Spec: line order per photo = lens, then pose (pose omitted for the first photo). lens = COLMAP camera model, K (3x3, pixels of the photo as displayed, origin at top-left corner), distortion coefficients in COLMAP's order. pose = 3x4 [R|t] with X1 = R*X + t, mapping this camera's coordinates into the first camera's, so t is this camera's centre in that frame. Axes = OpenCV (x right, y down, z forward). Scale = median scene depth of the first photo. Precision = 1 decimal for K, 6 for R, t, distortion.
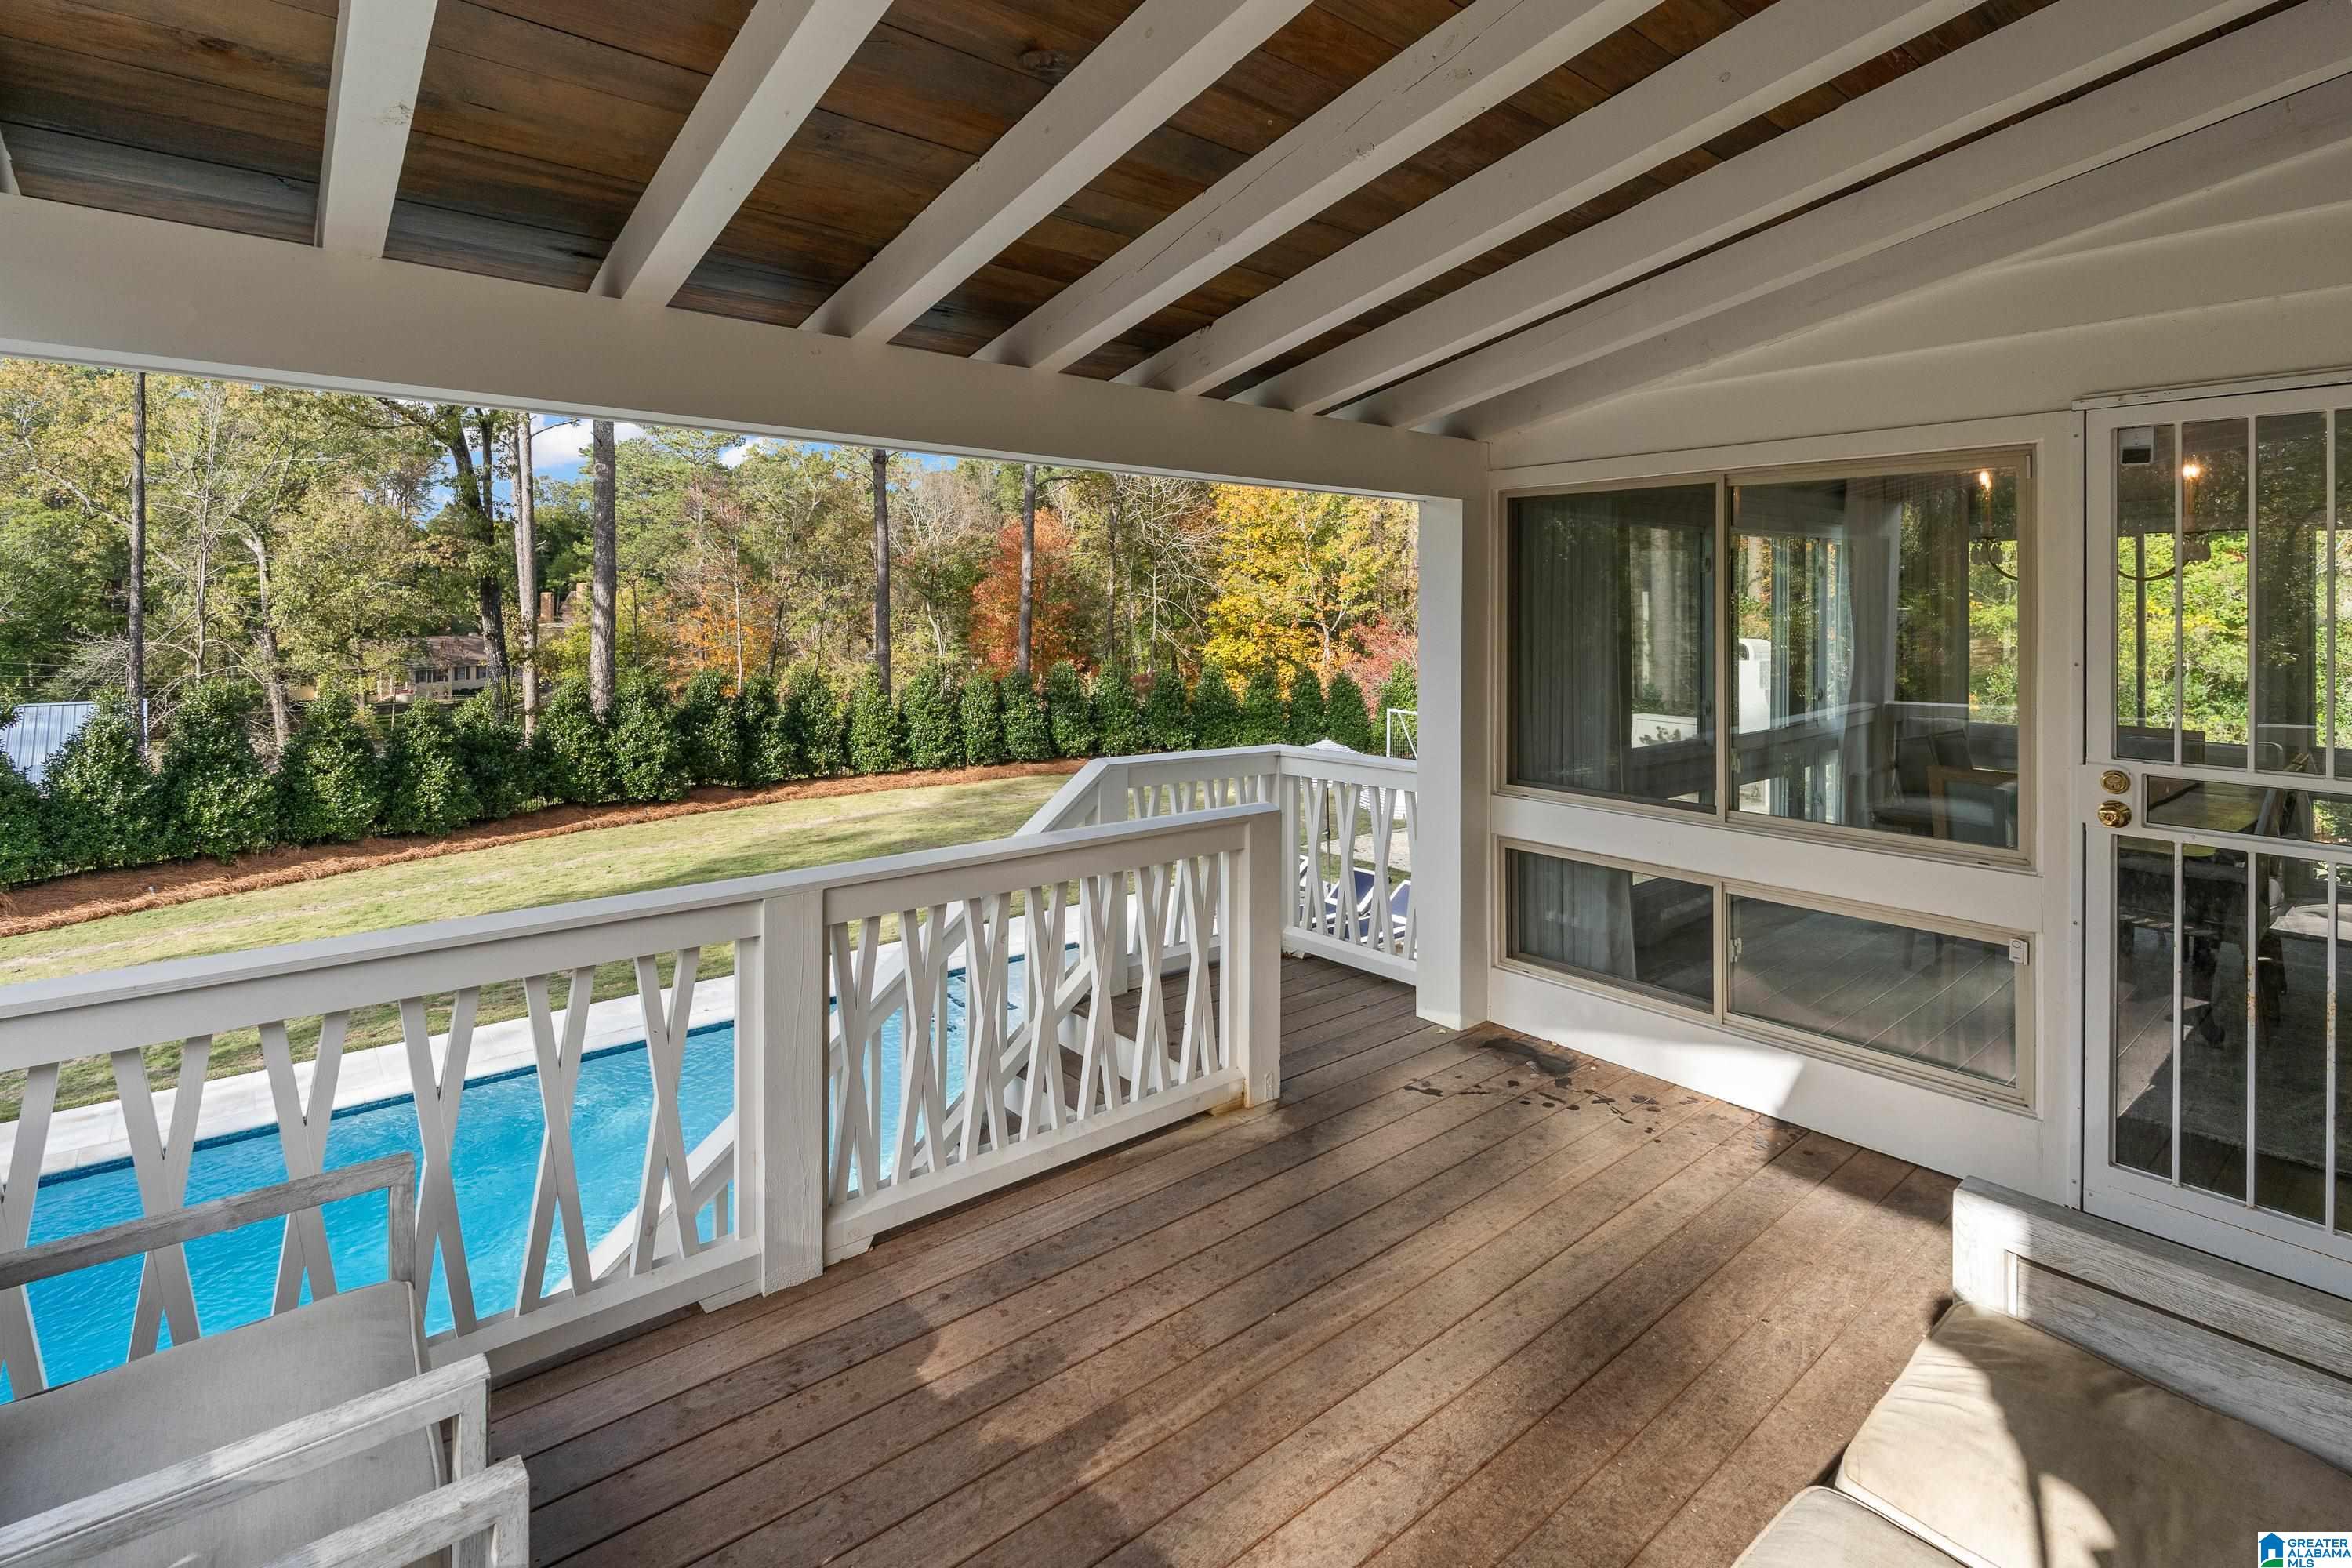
lens RADIAL K [[1114.4, 0, 1176.0], [0, 1114.4, 784.0], [0, 0, 1]] dist [-0.002231, -0.000206]
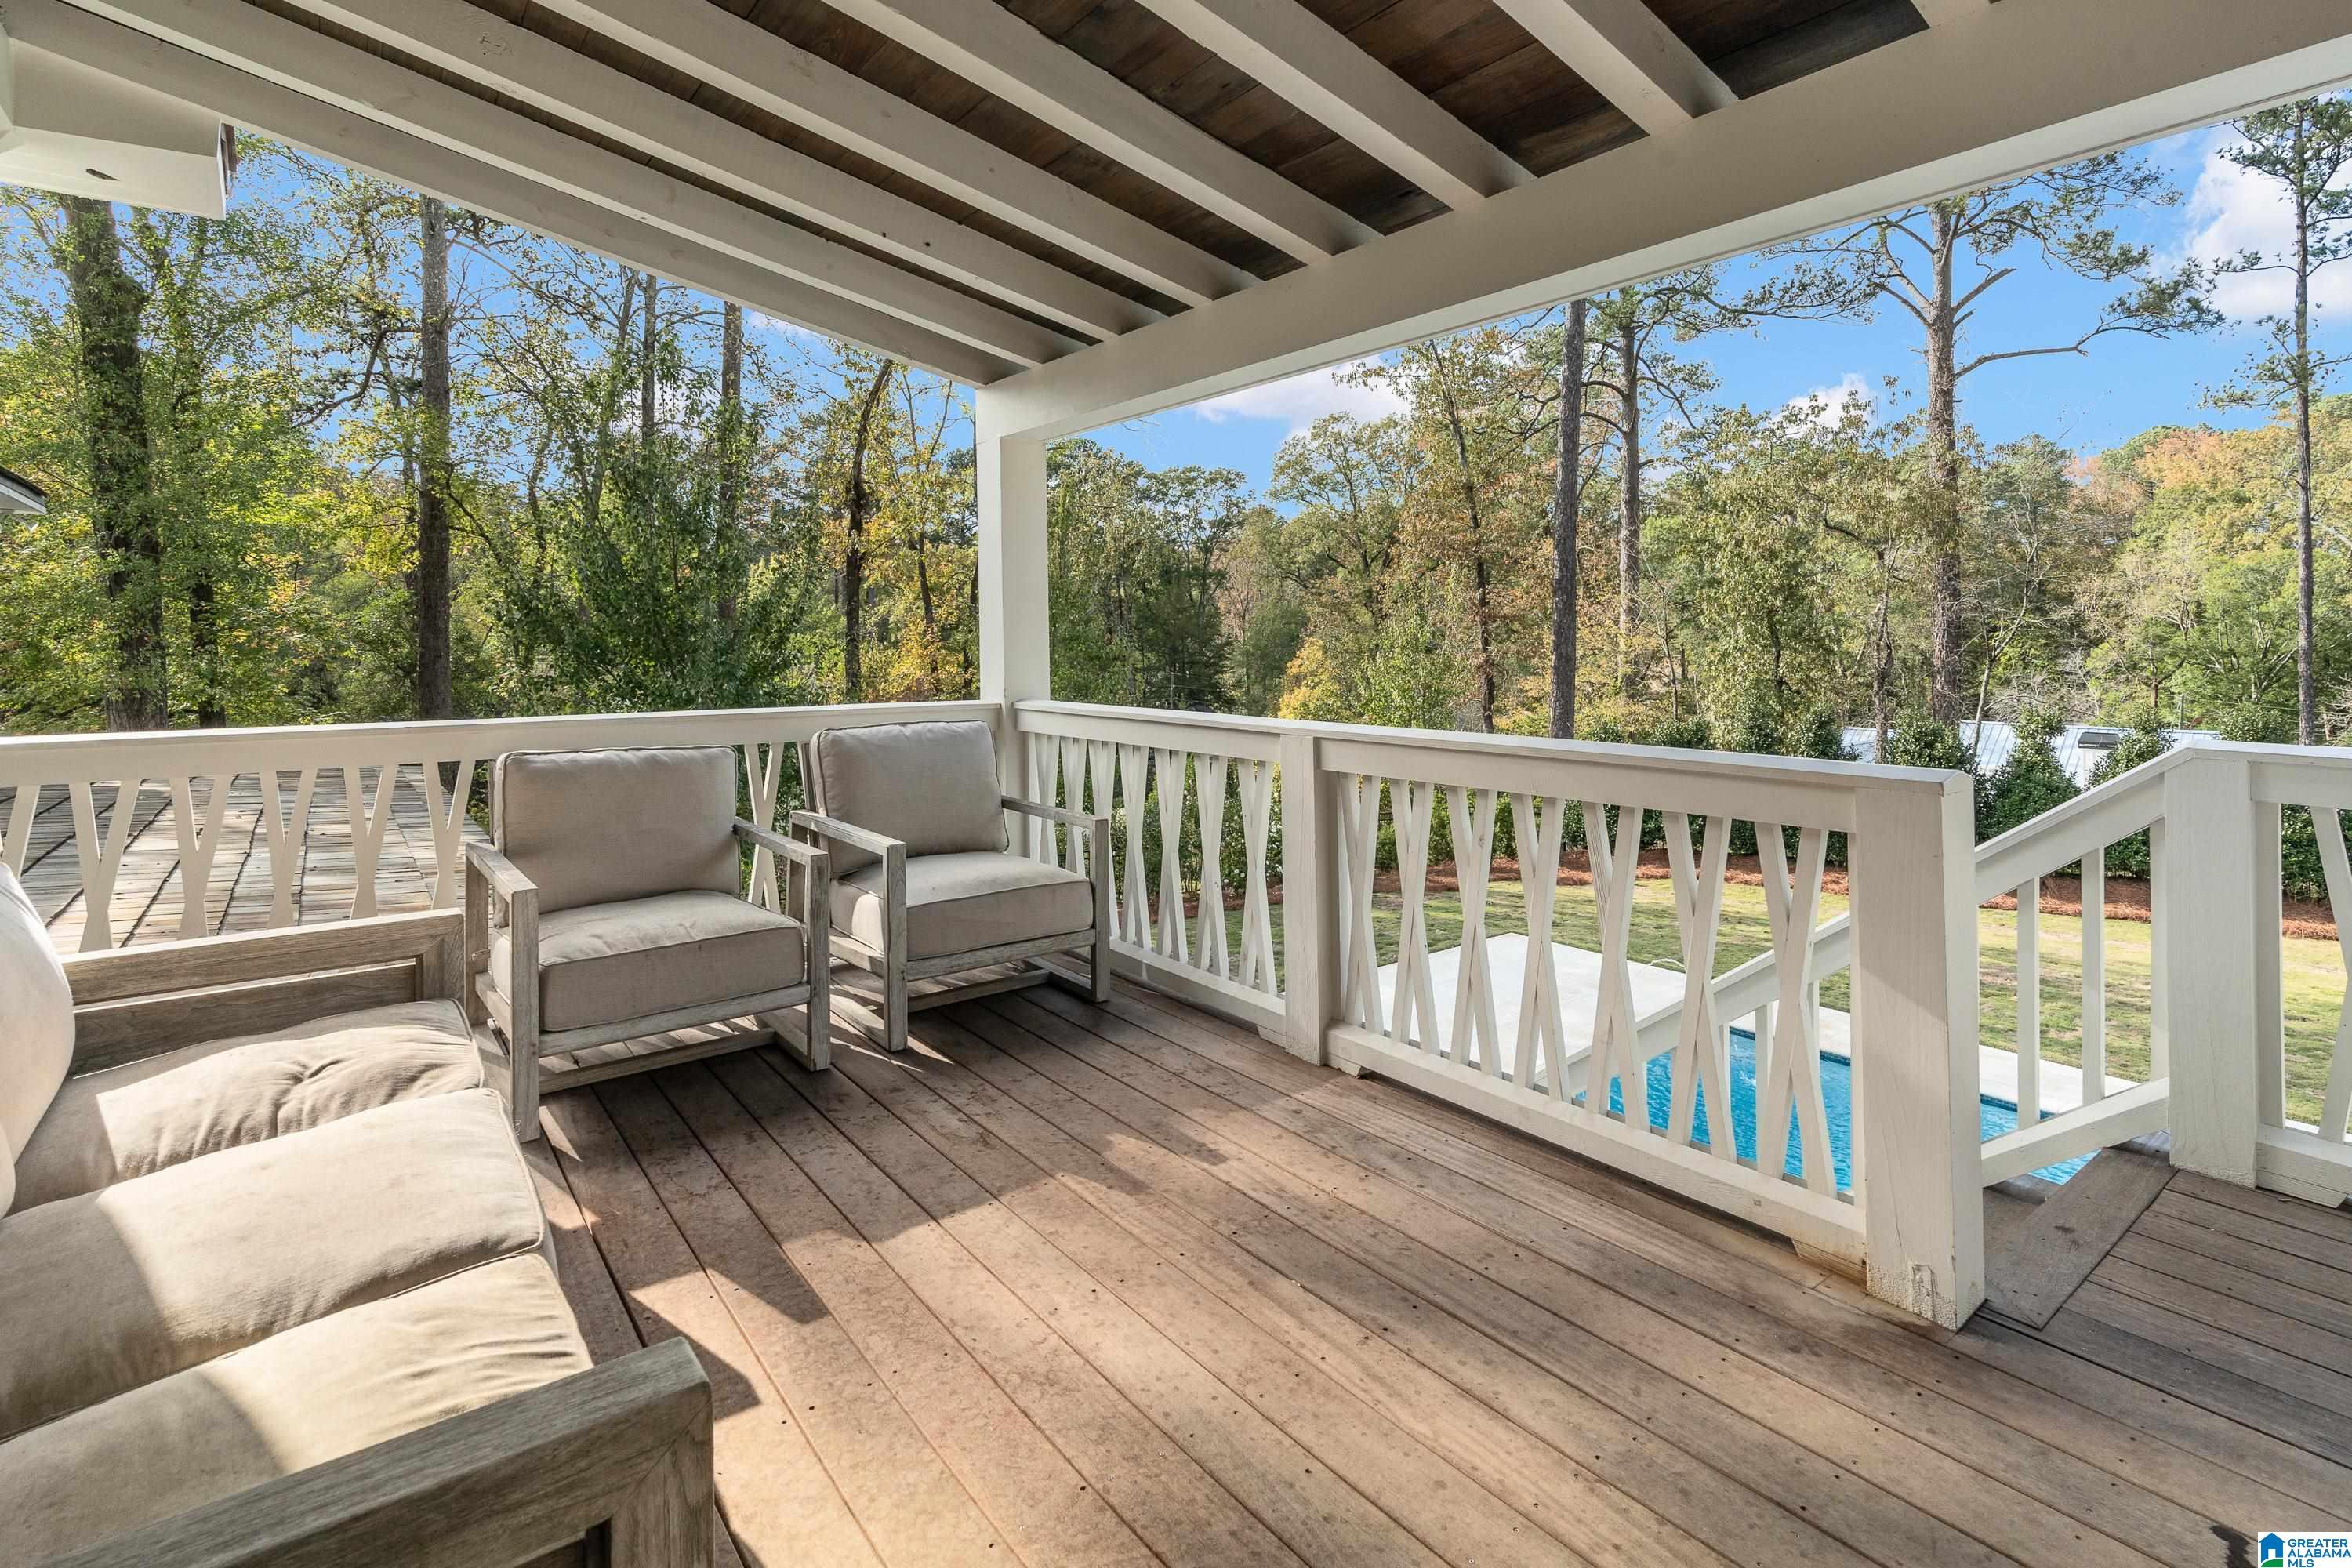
lens RADIAL K [[1114.4, 0, 1176.0], [0, 1114.4, 784.0], [0, 0, 1]] dist [-0.002231, -0.000206]
pose [[-0.047317, 0.134537, -0.989778, 1.075097], [-0.130566, 0.981554, 0.139661, -0.005461], [0.990310, 0.135839, -0.028879, 1.077288]]
